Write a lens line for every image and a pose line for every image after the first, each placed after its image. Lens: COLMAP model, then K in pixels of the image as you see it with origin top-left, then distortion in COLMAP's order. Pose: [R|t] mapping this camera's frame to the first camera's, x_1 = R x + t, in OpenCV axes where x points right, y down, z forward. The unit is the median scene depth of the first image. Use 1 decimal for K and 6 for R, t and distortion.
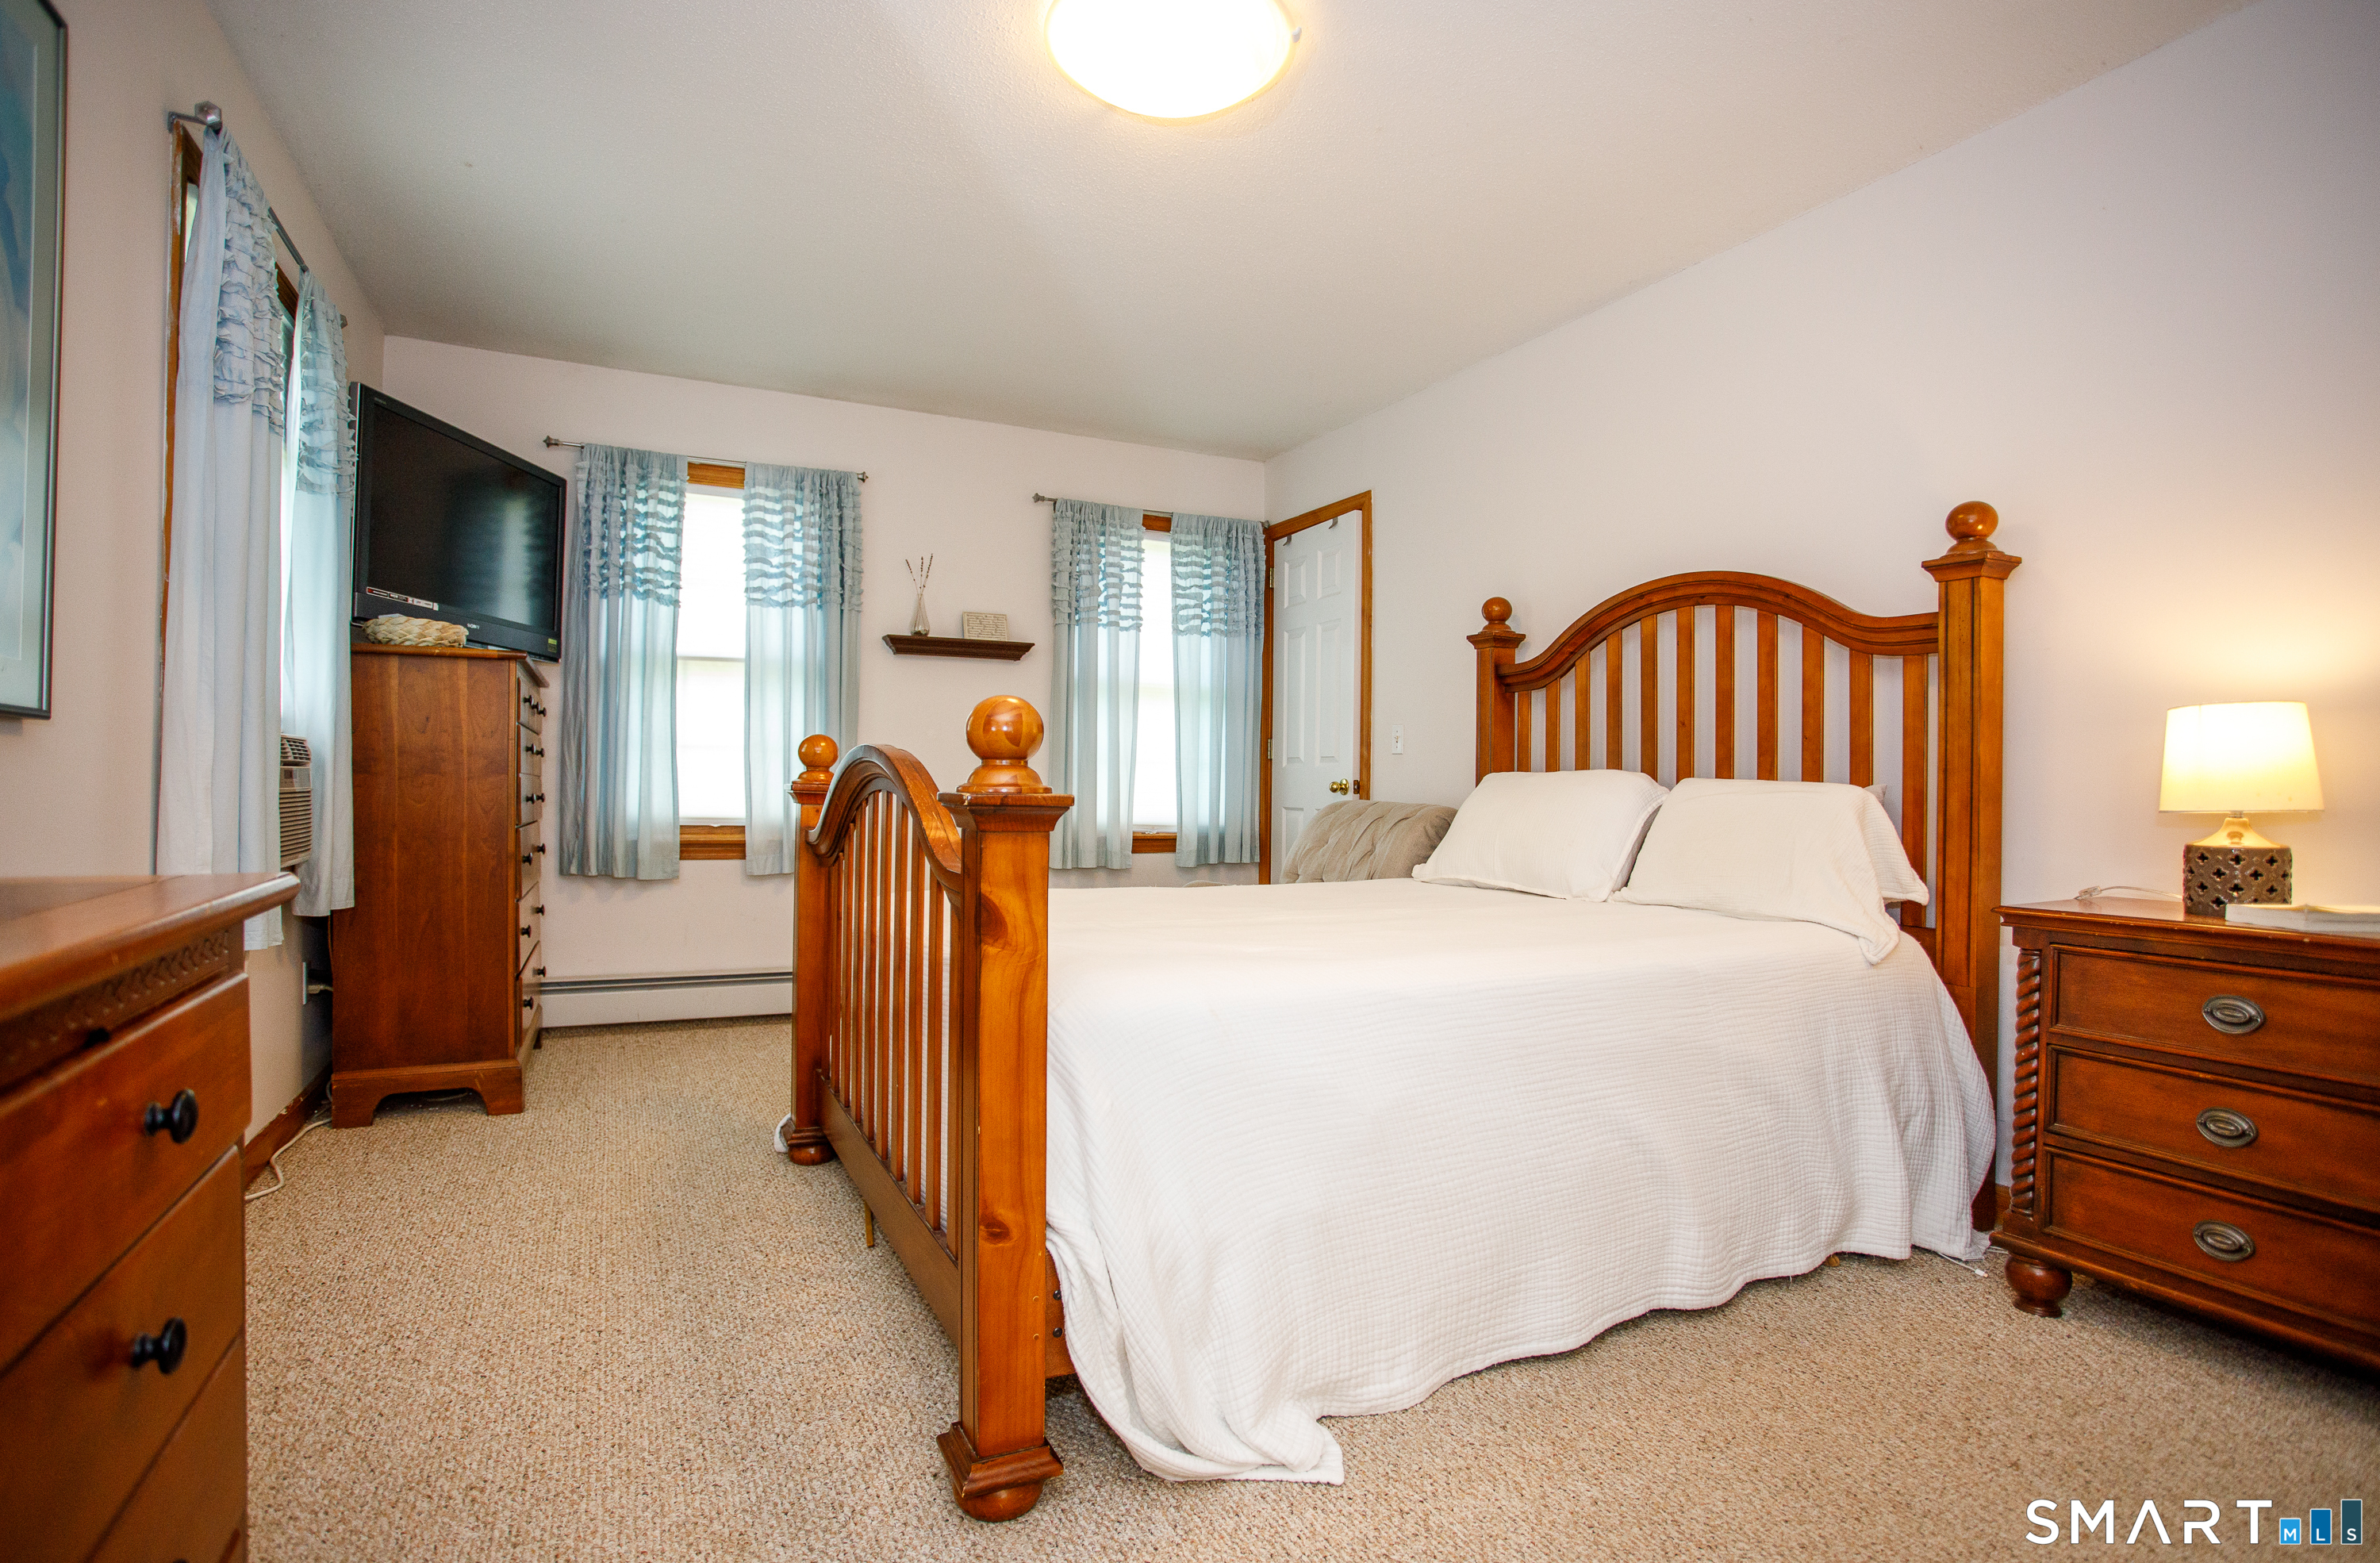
lens RADIAL K [[1176.9, 0, 1183.8], [0, 1176.9, 786.3], [0, 0, 1]] dist [-0.081853, 0.042555]
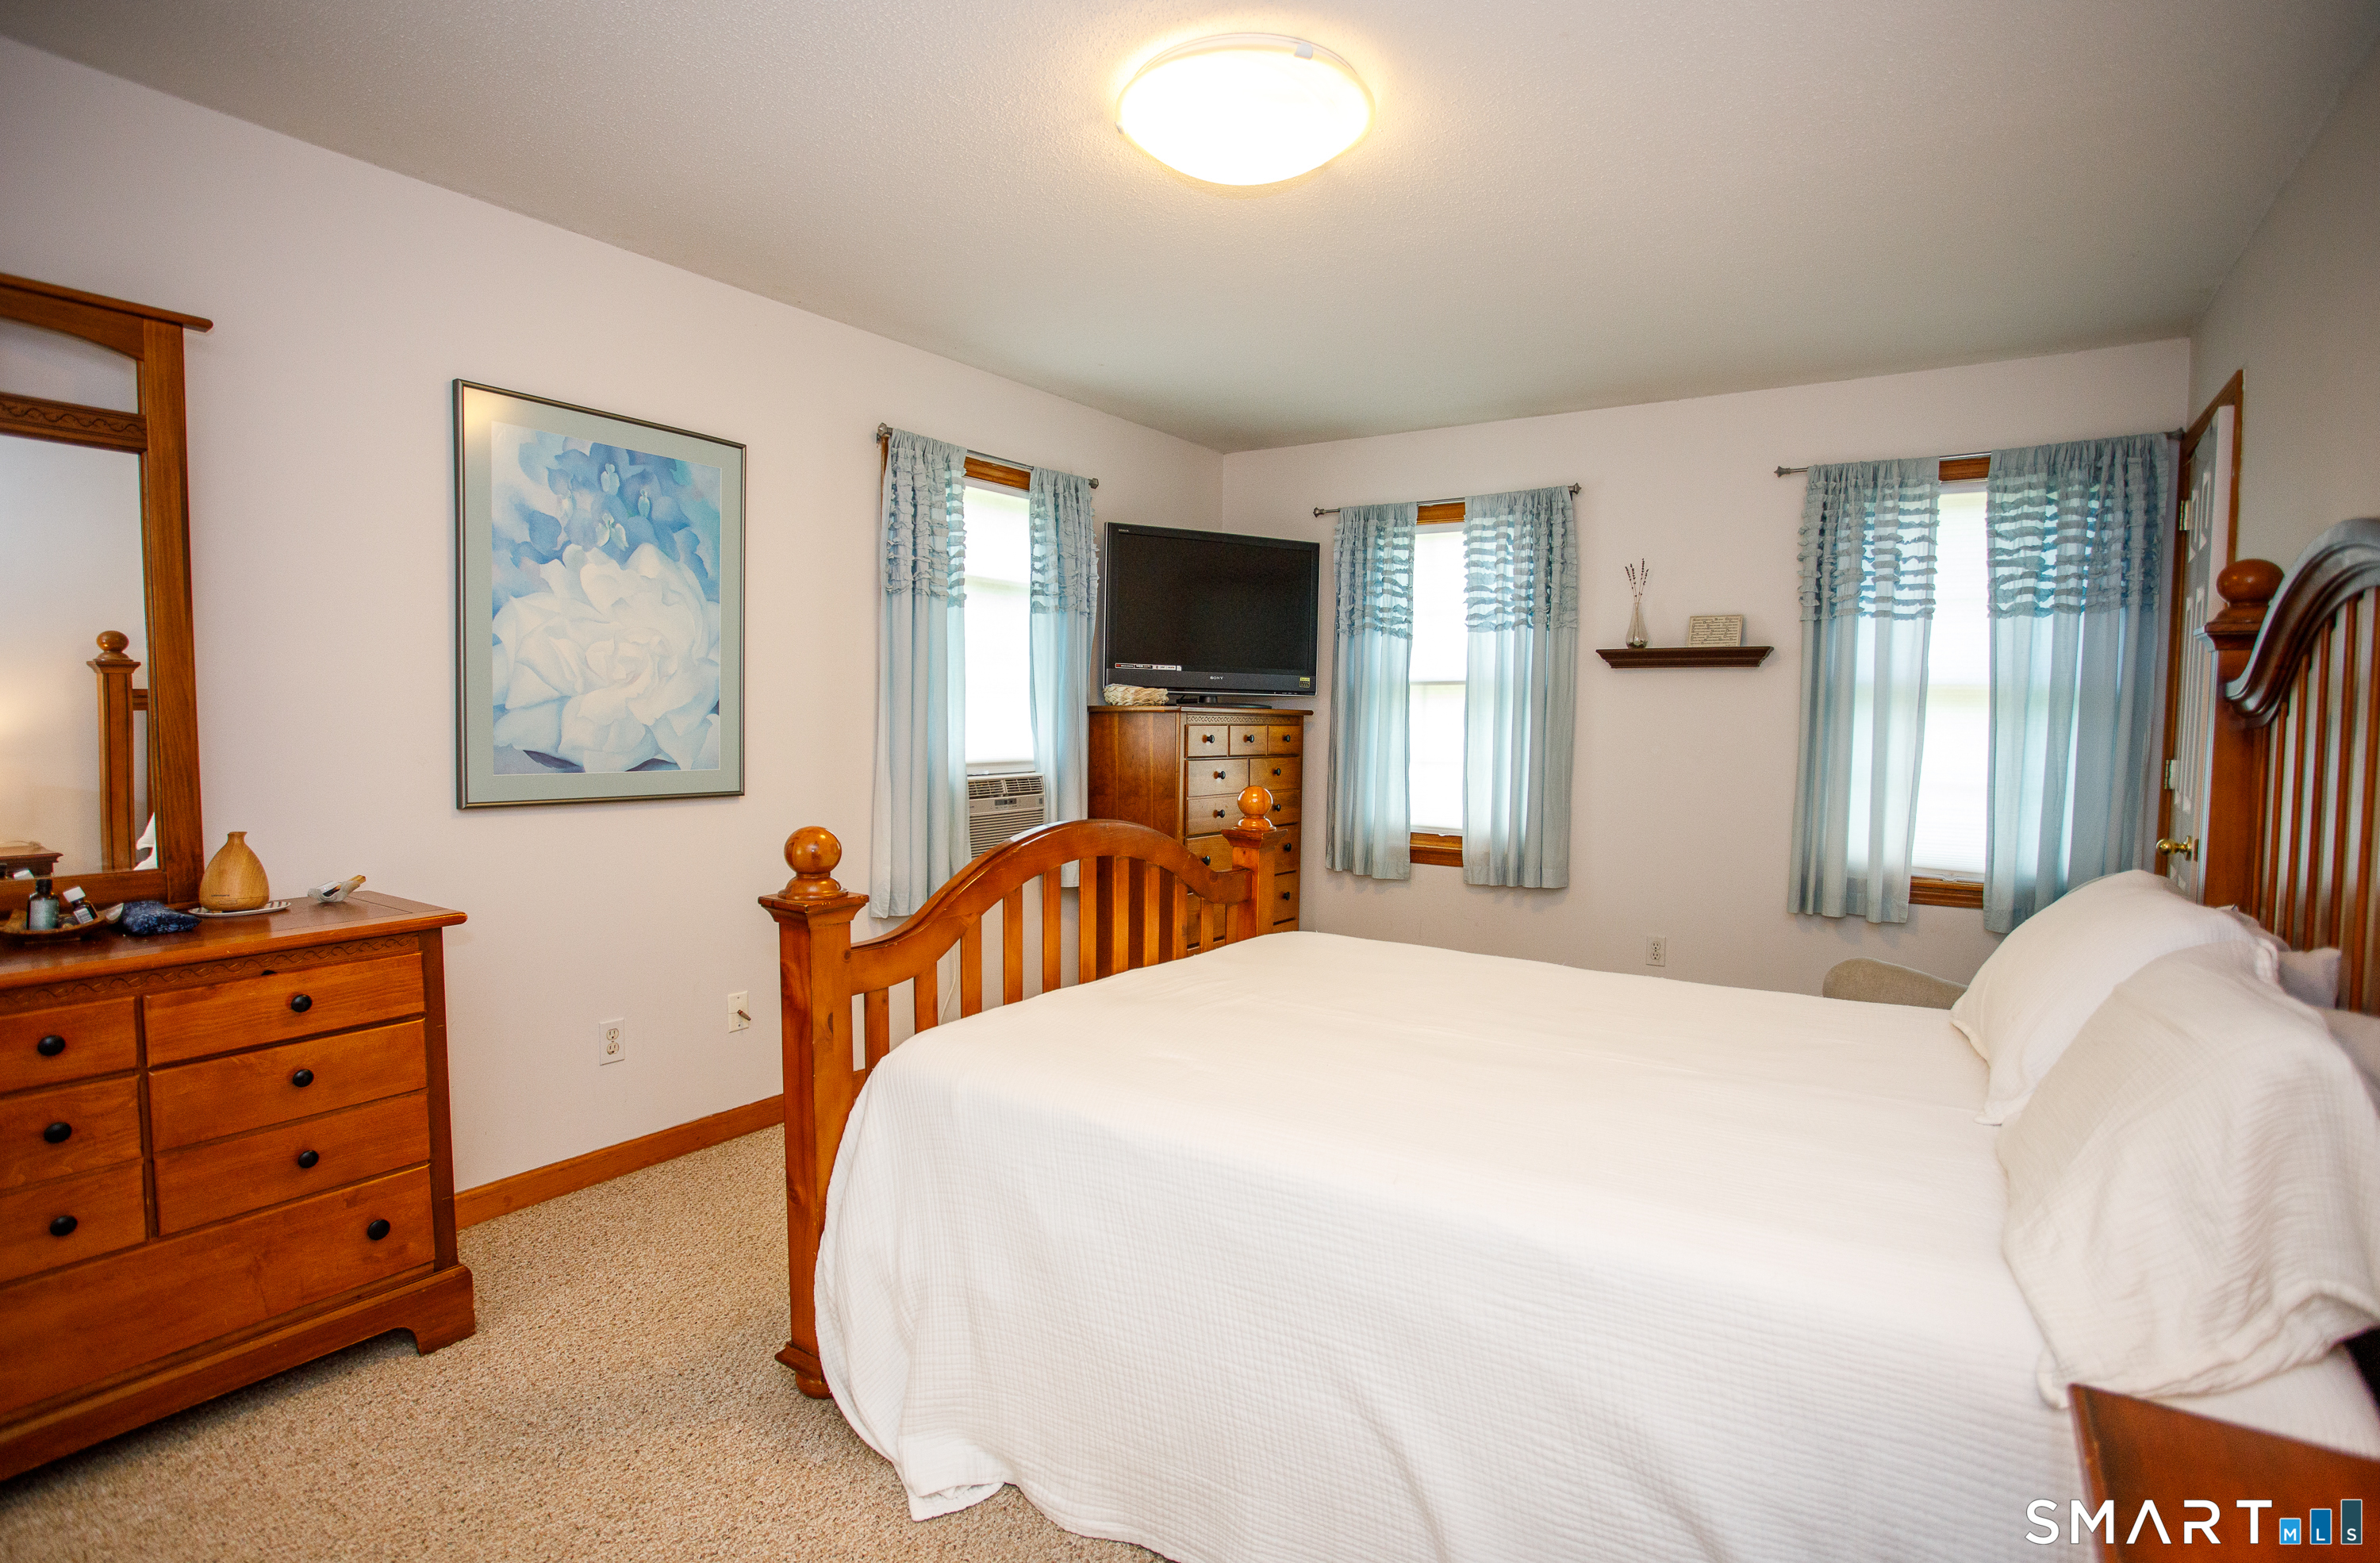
lens RADIAL K [[1176.9, 0, 1183.8], [0, 1176.9, 786.3], [0, 0, 1]] dist [-0.081853, 0.042555]
pose [[0.494185, 0.047394, -0.868064, 0.430534], [-0.004953, 0.998650, 0.051704, -0.067522], [0.869343, -0.021252, 0.493752, 0.237023]]
